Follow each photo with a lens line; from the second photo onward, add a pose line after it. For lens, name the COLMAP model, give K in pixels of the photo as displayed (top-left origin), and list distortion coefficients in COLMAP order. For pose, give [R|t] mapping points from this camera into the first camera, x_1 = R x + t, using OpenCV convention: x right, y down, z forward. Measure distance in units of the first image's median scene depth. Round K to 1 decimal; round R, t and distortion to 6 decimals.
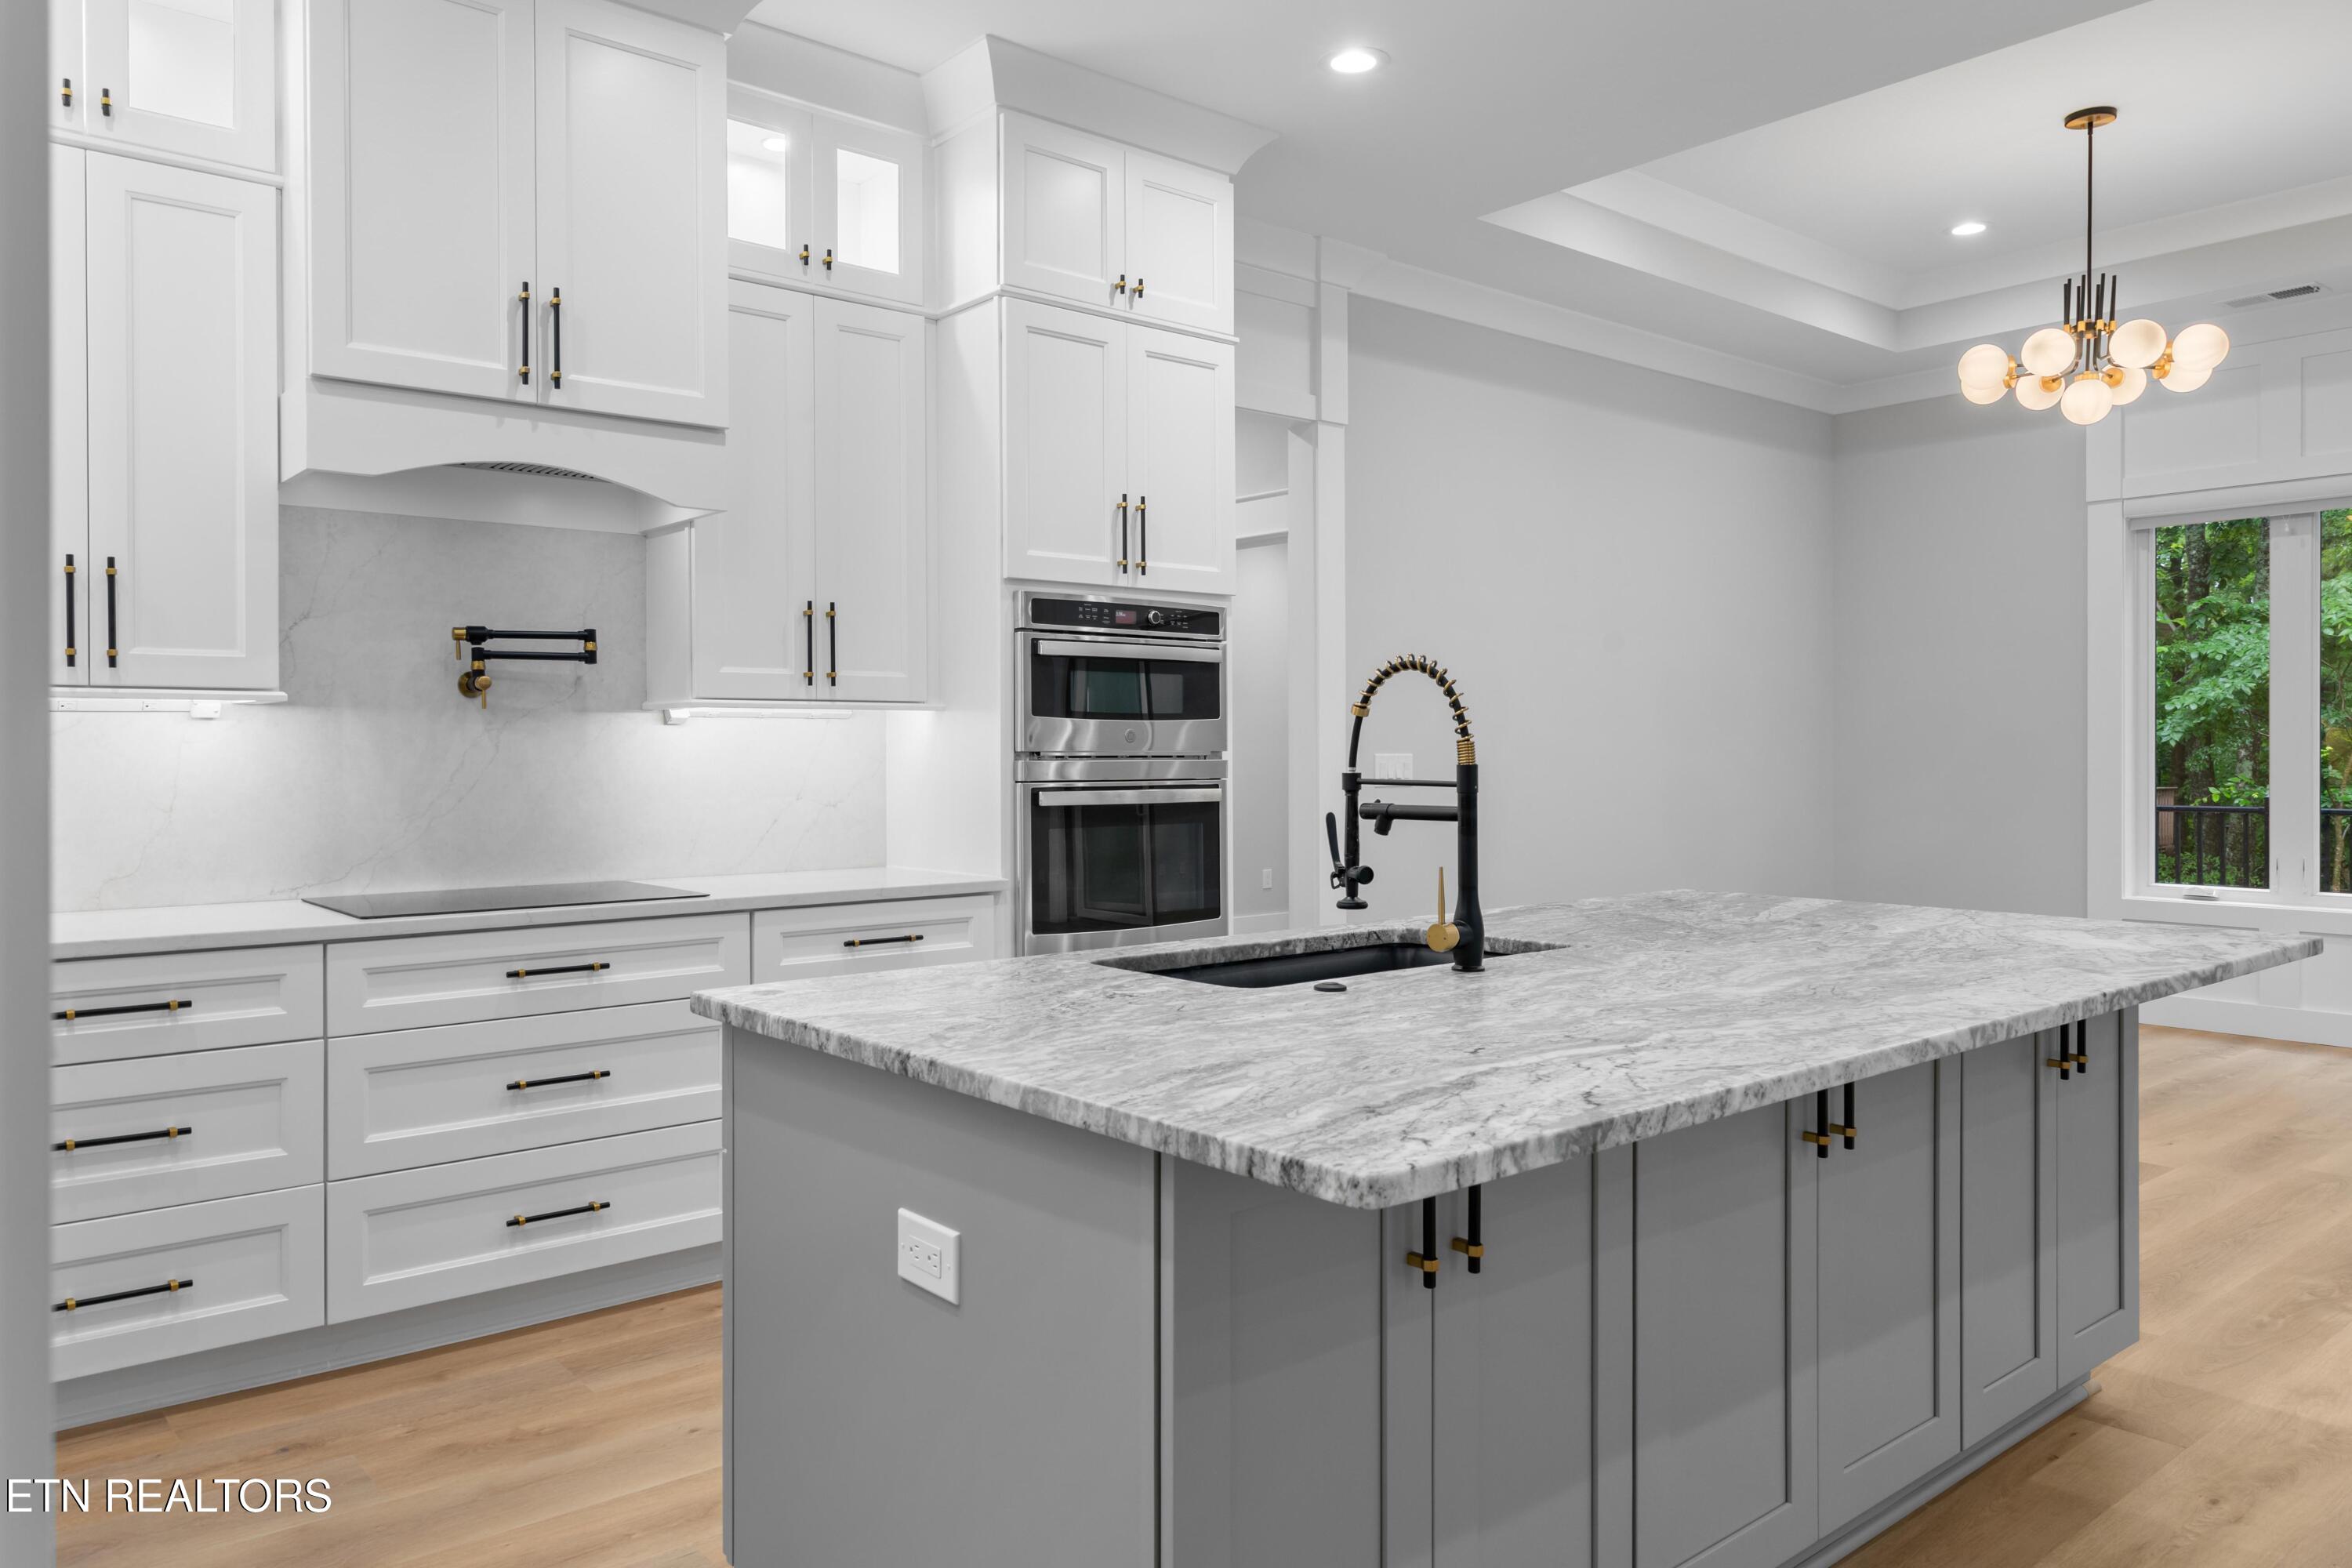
lens RADIAL K [[1623.6, 0, 1108.4], [0, 1623.6, 747.6], [0, 0, 1]] dist [0.008832, -0.006063]
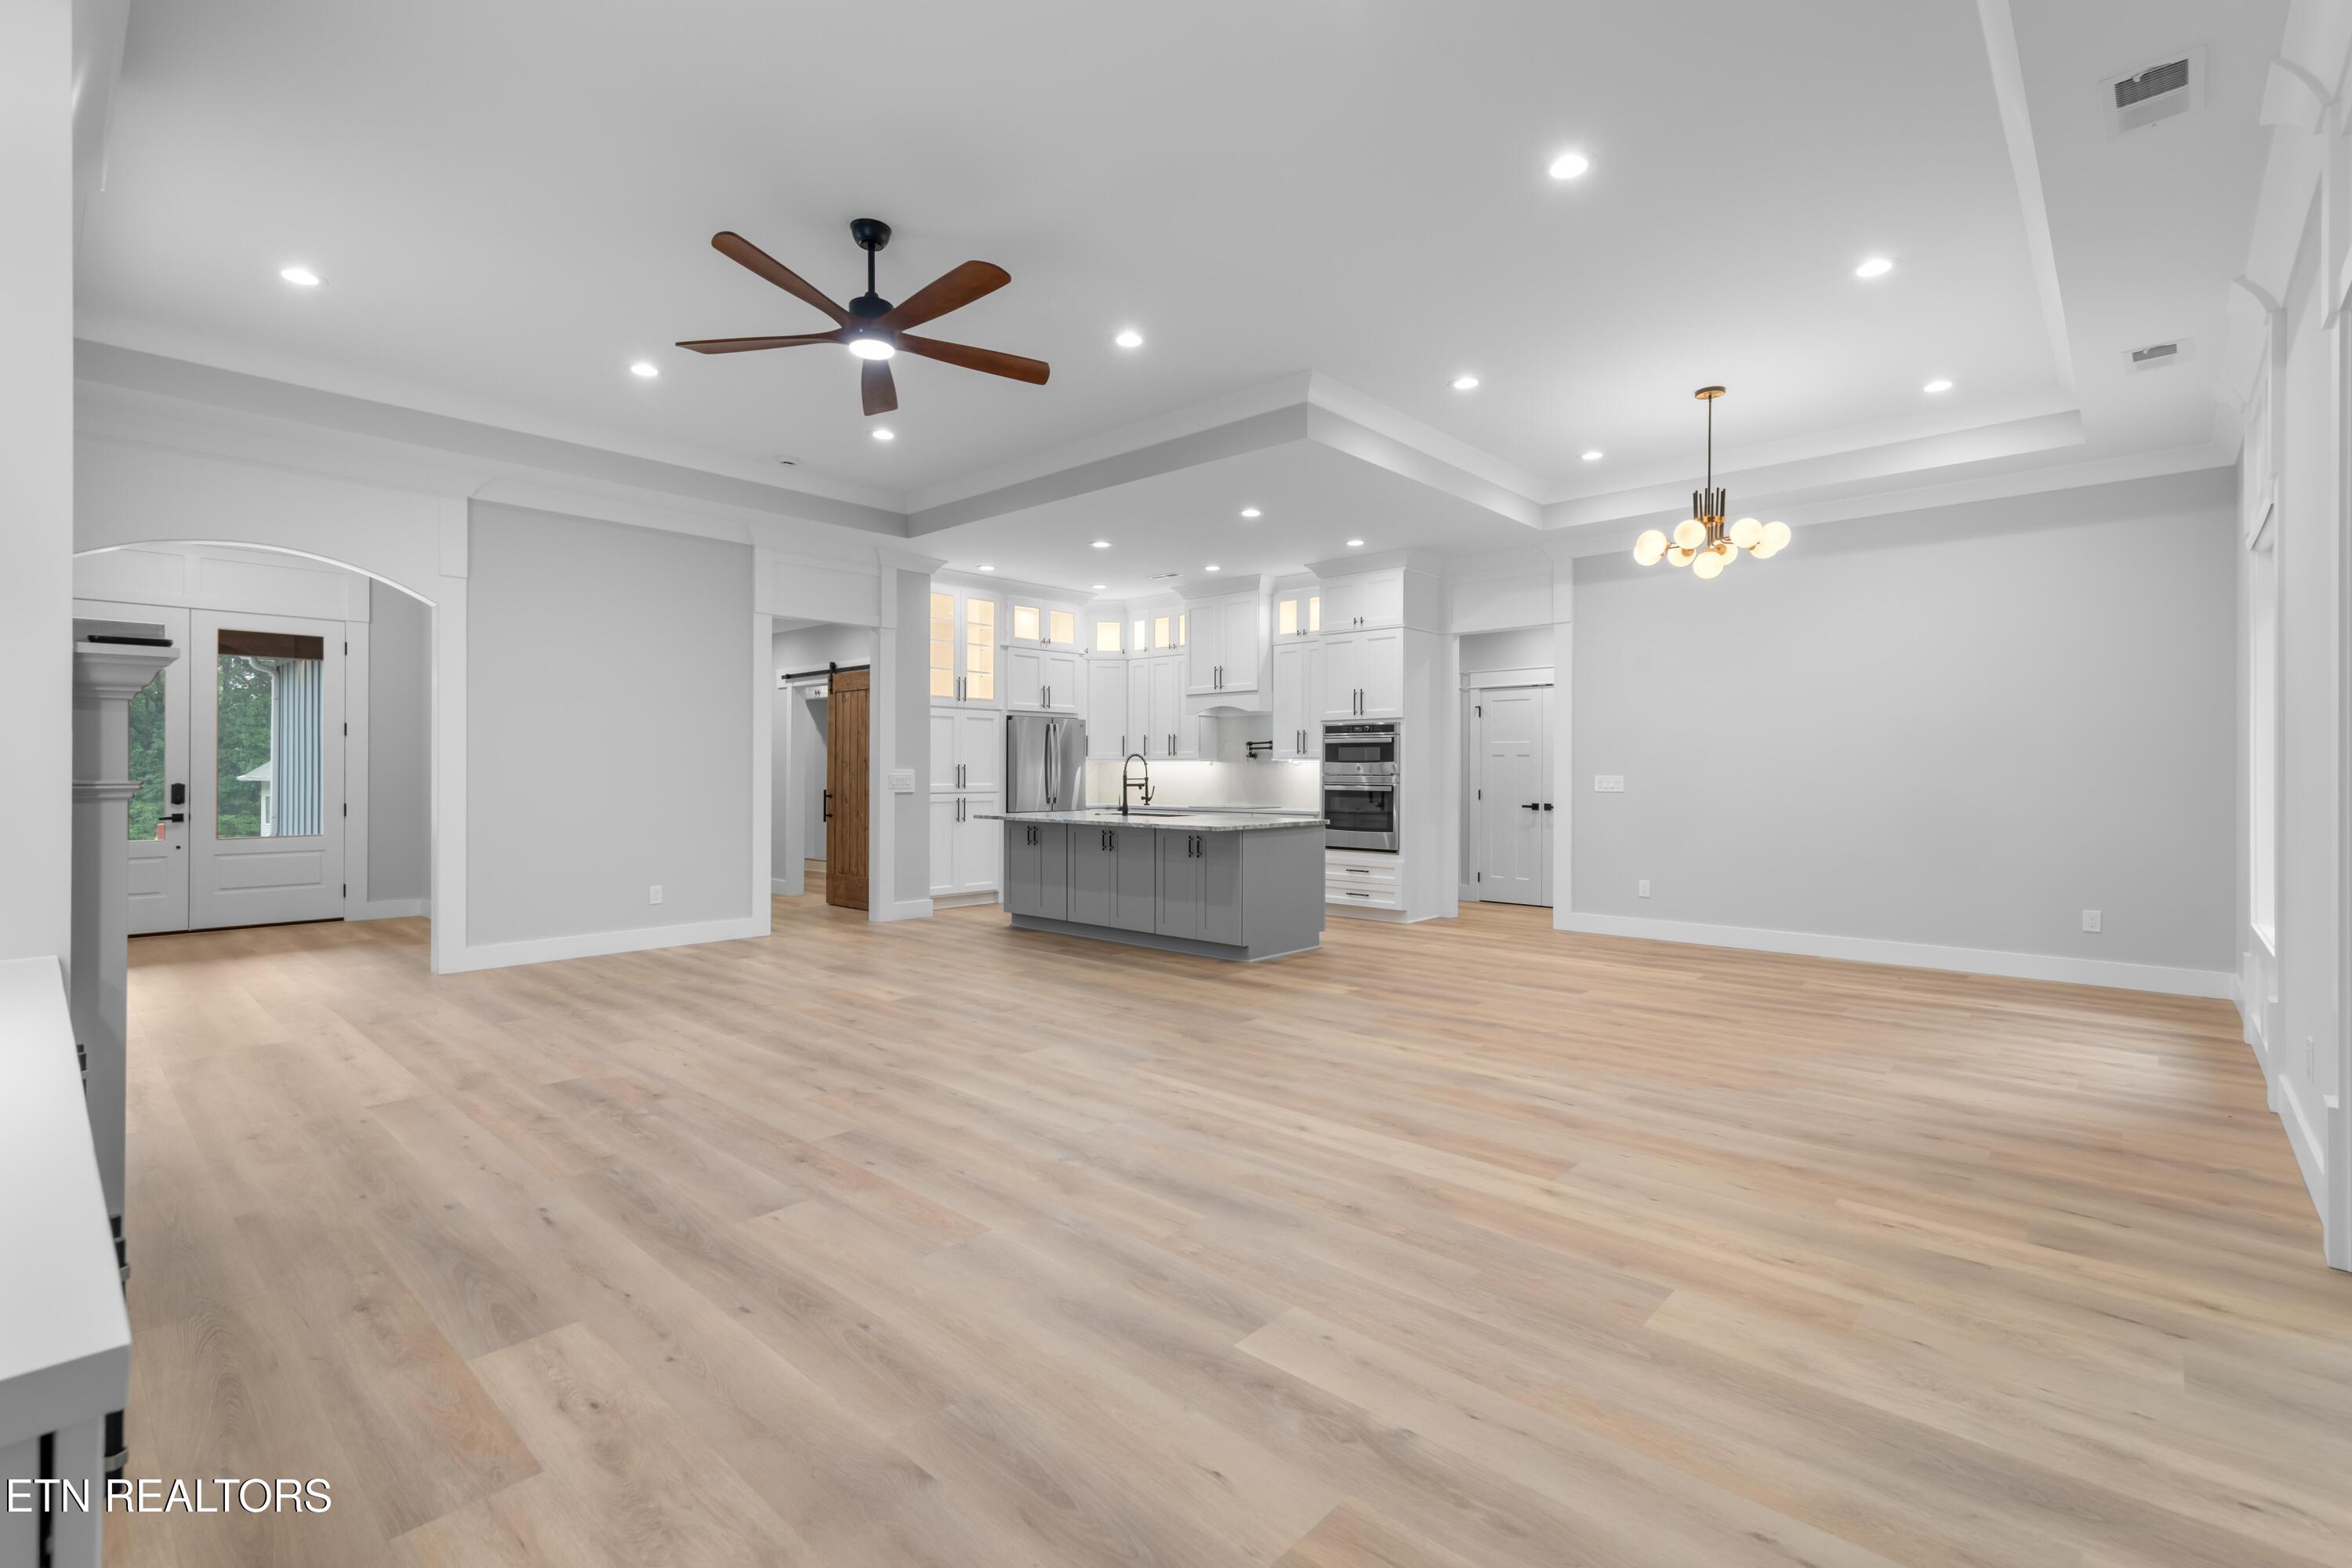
lens RADIAL K [[1046.2, 0, 1170.2], [0, 1046.2, 767.8], [0, 0, 1]] dist [0.007531, 0.000801]
pose [[0.146983, -0.000755, -0.989139, 1.955719], [-0.000779, 0.999999, -0.000879, -0.005801], [0.989139, 0.000899, 0.146982, 0.372039]]
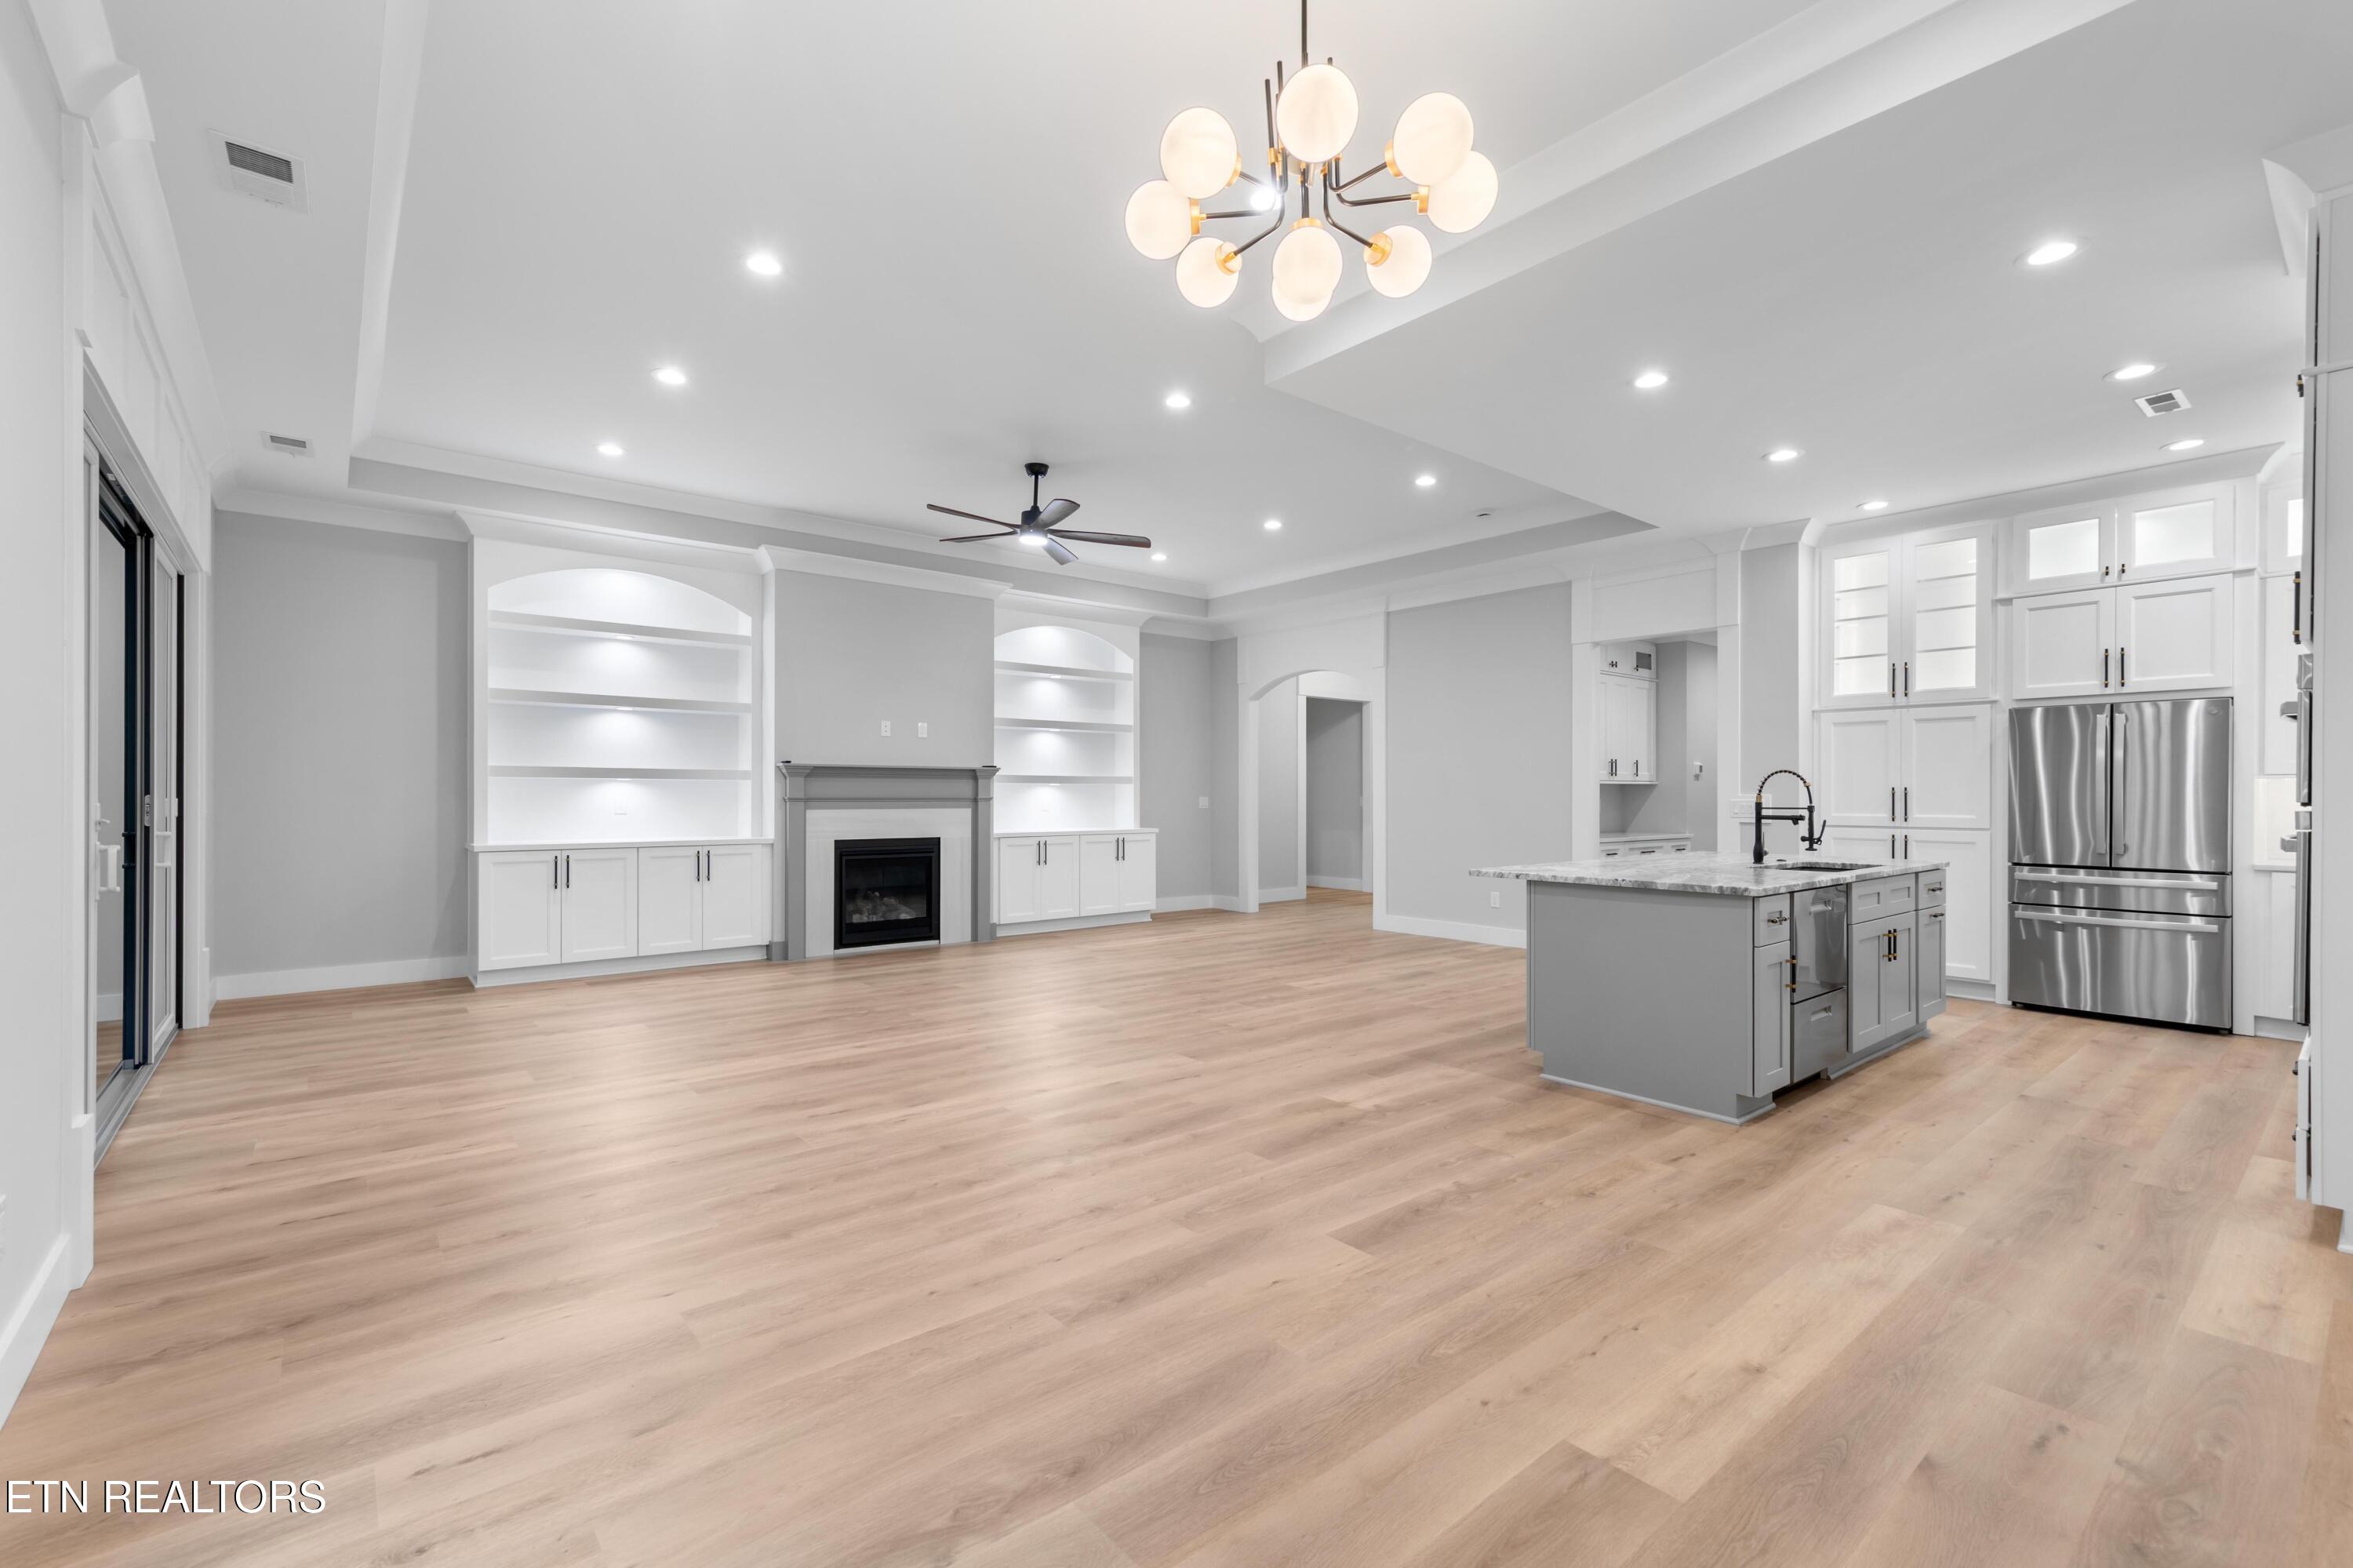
lens RADIAL K [[1020.5, 0, 1176.3], [0, 1020.5, 795.4], [0, 0, 1]] dist [0.005756, 0.000282]
pose [[-0.999845, -0.000496, -0.017587, 0.820679], [-0.000481, 1.000000, -0.000875, -0.000988], [0.017587, -0.000866, -0.999845, 1.740091]]
